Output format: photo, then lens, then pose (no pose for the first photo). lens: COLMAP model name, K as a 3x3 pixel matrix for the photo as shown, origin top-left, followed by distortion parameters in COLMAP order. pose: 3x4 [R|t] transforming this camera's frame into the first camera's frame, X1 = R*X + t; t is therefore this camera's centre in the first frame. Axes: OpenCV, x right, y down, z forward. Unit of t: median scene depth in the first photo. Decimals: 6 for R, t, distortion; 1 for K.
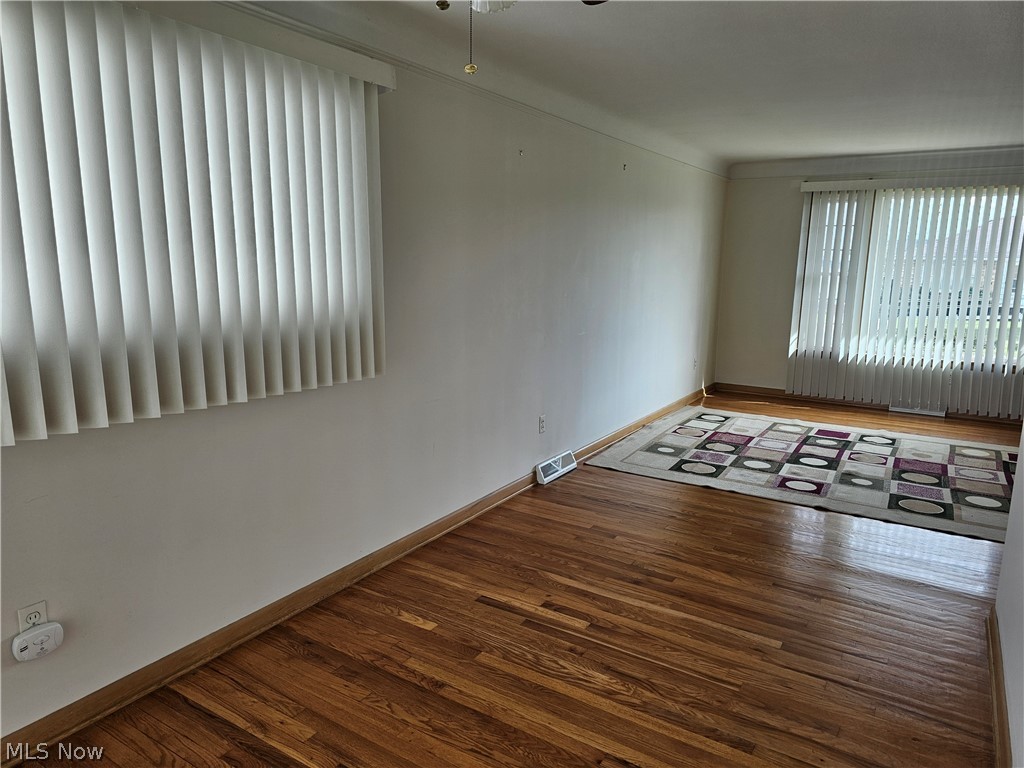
lens RADIAL K [[693.8, 0, 504.8], [0, 693.8, 380.8], [0, 0, 1]] dist [0.033448, -0.021984]
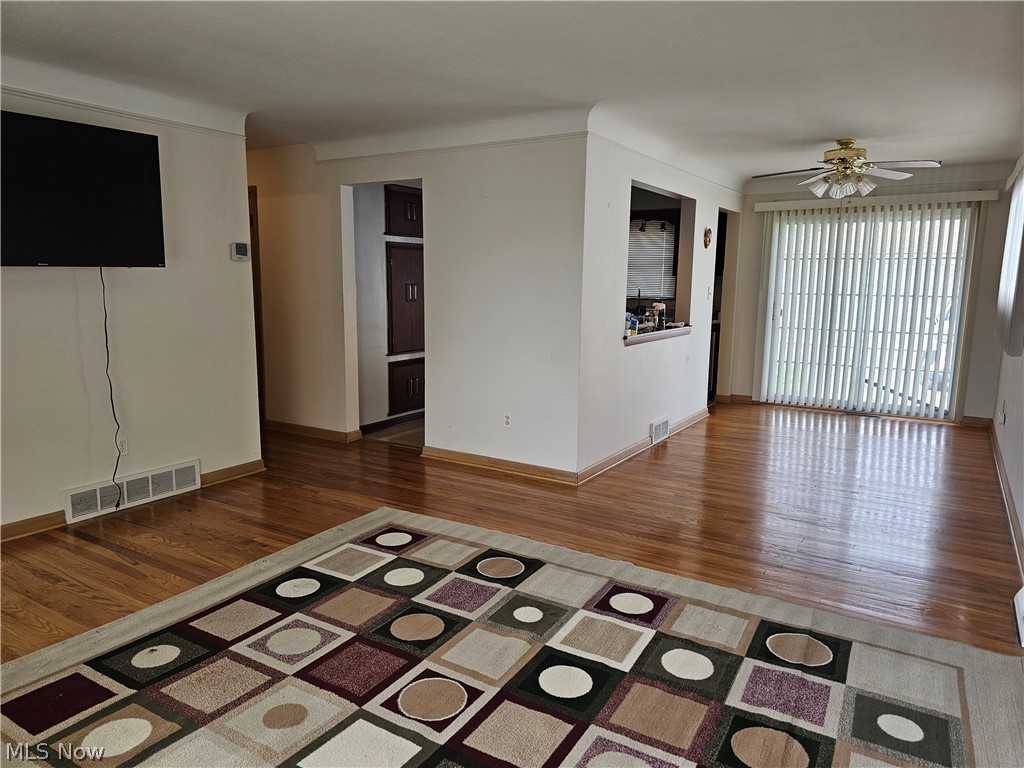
lens RADIAL K [[693.8, 0, 517.5], [0, 693.8, 386.4], [0, 0, 1]] dist [0.033448, -0.021984]
pose [[-0.999565, -0.021387, -0.020328, 0.461972], [-0.026843, 0.945150, 0.325531, -0.212532], [0.012251, 0.325934, -0.945313, 1.304506]]
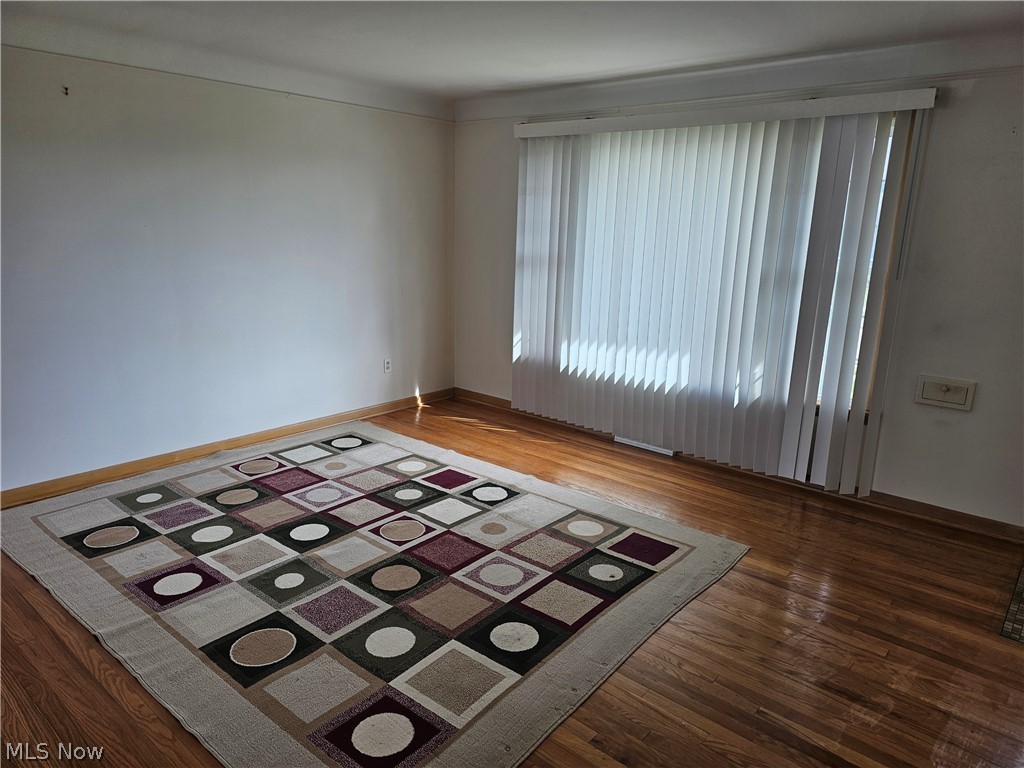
lens RADIAL K [[693.8, 0, 519.0], [0, 693.8, 385.4], [0, 0, 1]] dist [0.033448, -0.021984]
pose [[0.992118, 0.043437, -0.117536, 0.679668], [-0.036738, 0.997607, 0.058570, -0.070493], [0.119799, -0.053791, 0.991340, 0.339045]]
